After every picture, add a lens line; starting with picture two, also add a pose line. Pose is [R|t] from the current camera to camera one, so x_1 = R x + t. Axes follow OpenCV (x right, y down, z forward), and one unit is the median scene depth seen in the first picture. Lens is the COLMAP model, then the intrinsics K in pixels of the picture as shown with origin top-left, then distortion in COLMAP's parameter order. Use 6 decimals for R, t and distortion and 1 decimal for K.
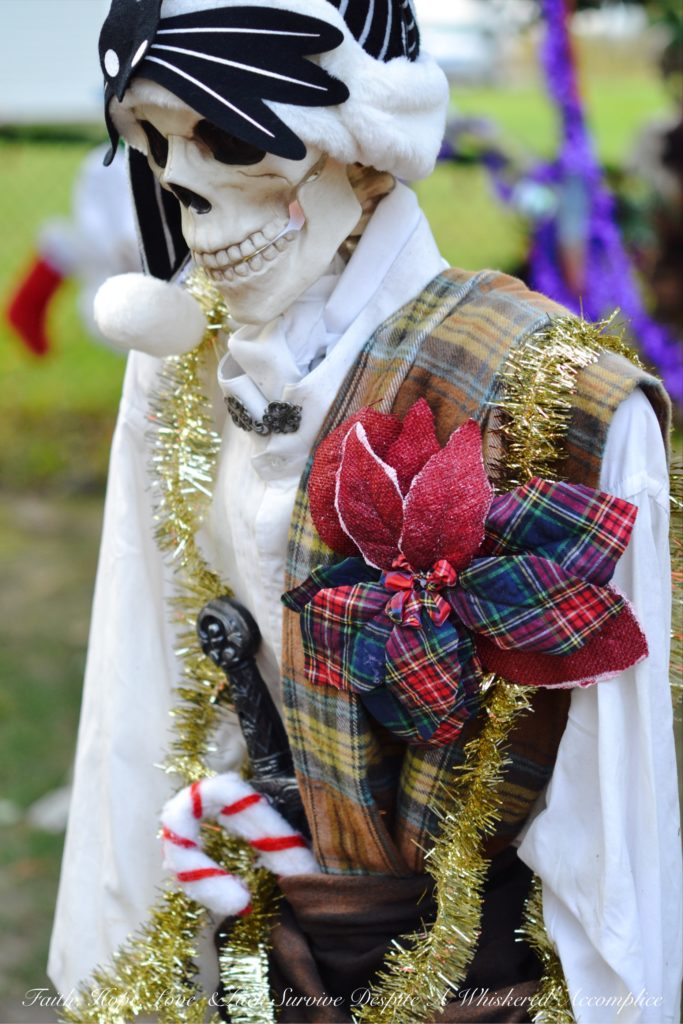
lens RADIAL K [[2664.1, 0, 341.5], [0, 2664.1, 512.0], [0, 0, 1]] dist [-0.004250, 0.004262]
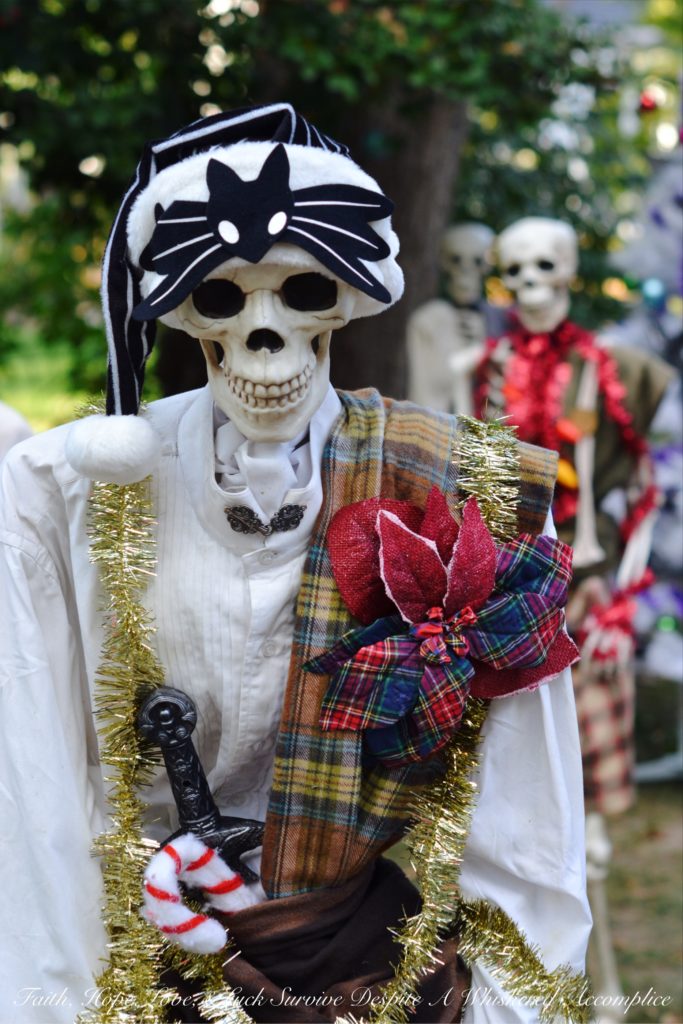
lens RADIAL K [[2664.1, 0, 341.5], [0, 2664.1, 512.0], [0, 0, 1]] dist [-0.004250, 0.004262]
pose [[0.689871, -0.097650, 0.717316, -0.907052], [0.145018, 0.989417, -0.004777, -0.029385], [-0.709259, 0.107319, 0.696731, 0.134909]]
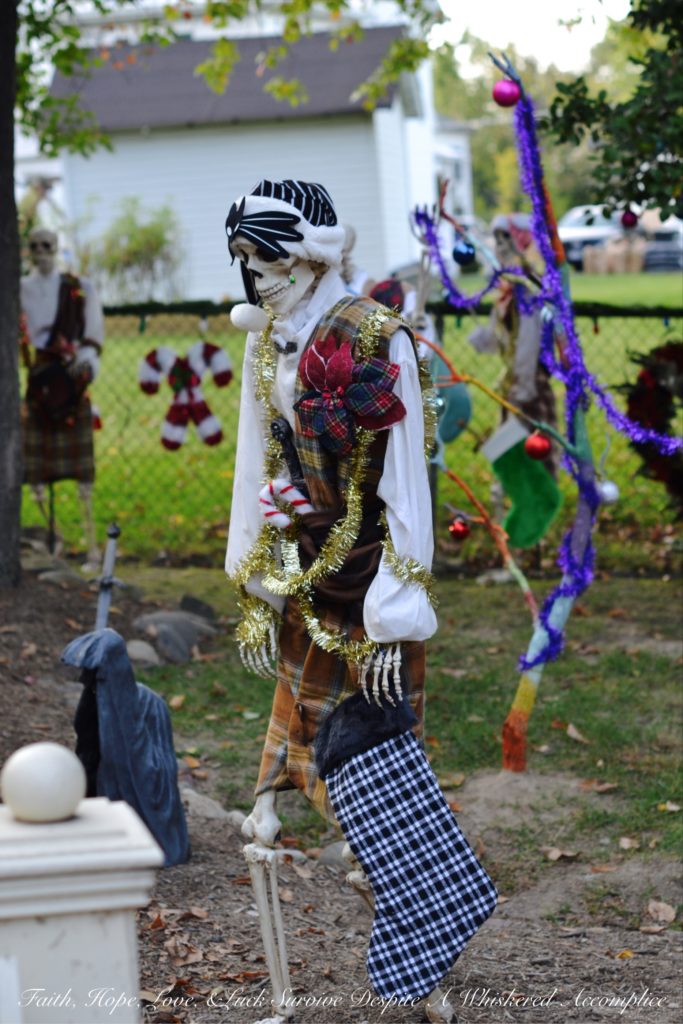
lens RADIAL K [[2664.1, 0, 341.5], [0, 2664.1, 512.0], [0, 0, 1]] dist [-0.004250, 0.004262]
pose [[0.993514, -0.031923, -0.109133, 0.362726], [0.023806, 0.996908, -0.074881, 0.383562], [0.111186, 0.071797, 0.991203, -1.988010]]
